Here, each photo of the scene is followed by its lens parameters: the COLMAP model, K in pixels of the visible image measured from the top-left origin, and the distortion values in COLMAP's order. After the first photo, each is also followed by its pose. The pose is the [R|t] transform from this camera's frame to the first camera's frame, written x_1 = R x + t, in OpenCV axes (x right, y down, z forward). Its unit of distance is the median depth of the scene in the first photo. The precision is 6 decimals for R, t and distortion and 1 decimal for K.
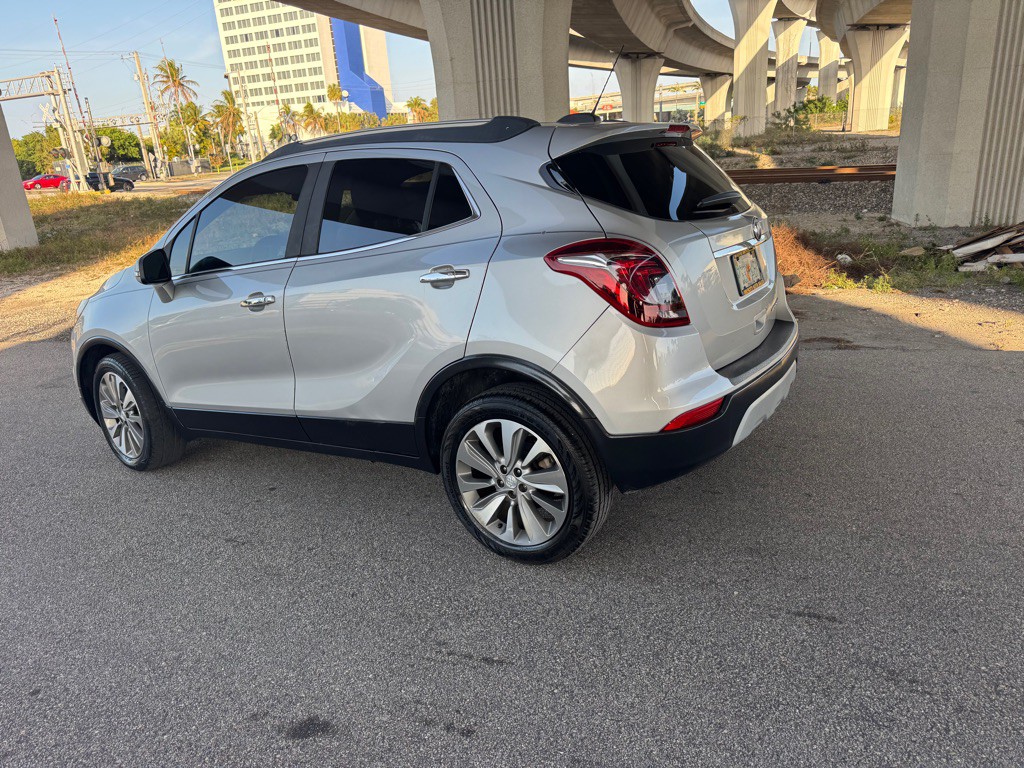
lens RADIAL K [[727.3, 0, 518.2], [0, 727.3, 380.7], [0, 0, 1]] dist [0.026853, -0.031075]
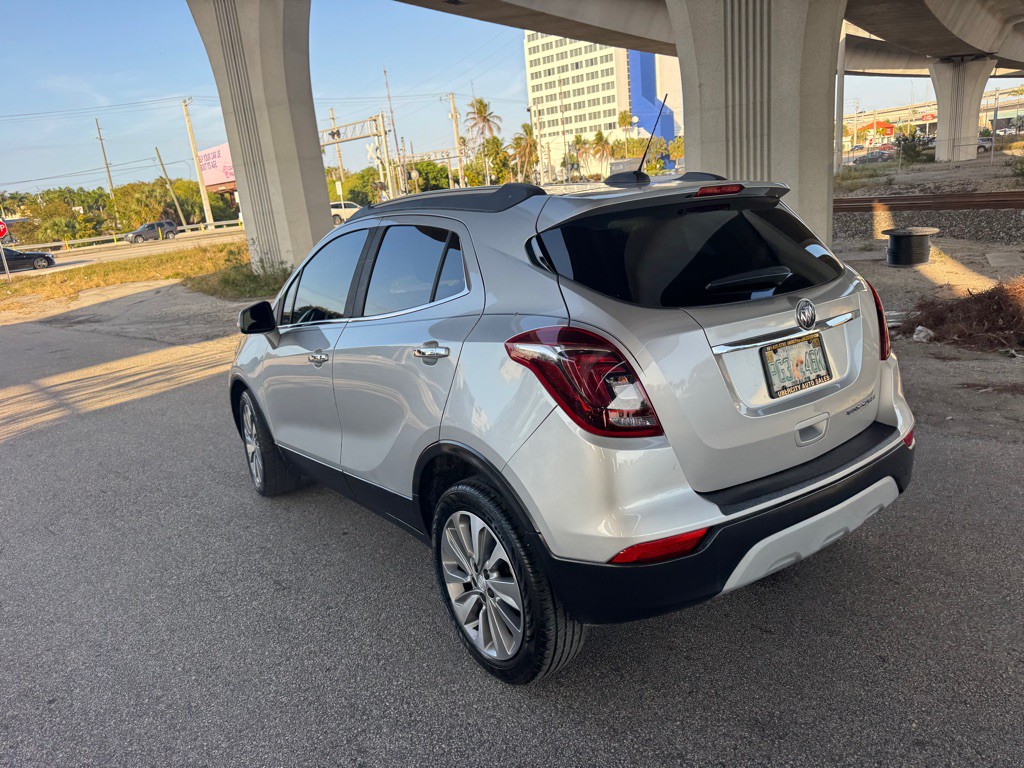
lens RADIAL K [[727.3, 0, 517.6], [0, 727.3, 384.7], [0, 0, 1]] dist [0.026853, -0.031075]
pose [[0.928594, 0.076749, -0.363073, 0.220082], [-0.084985, 0.996359, -0.006740, -0.067413], [0.361234, 0.037115, 0.931736, 0.104007]]
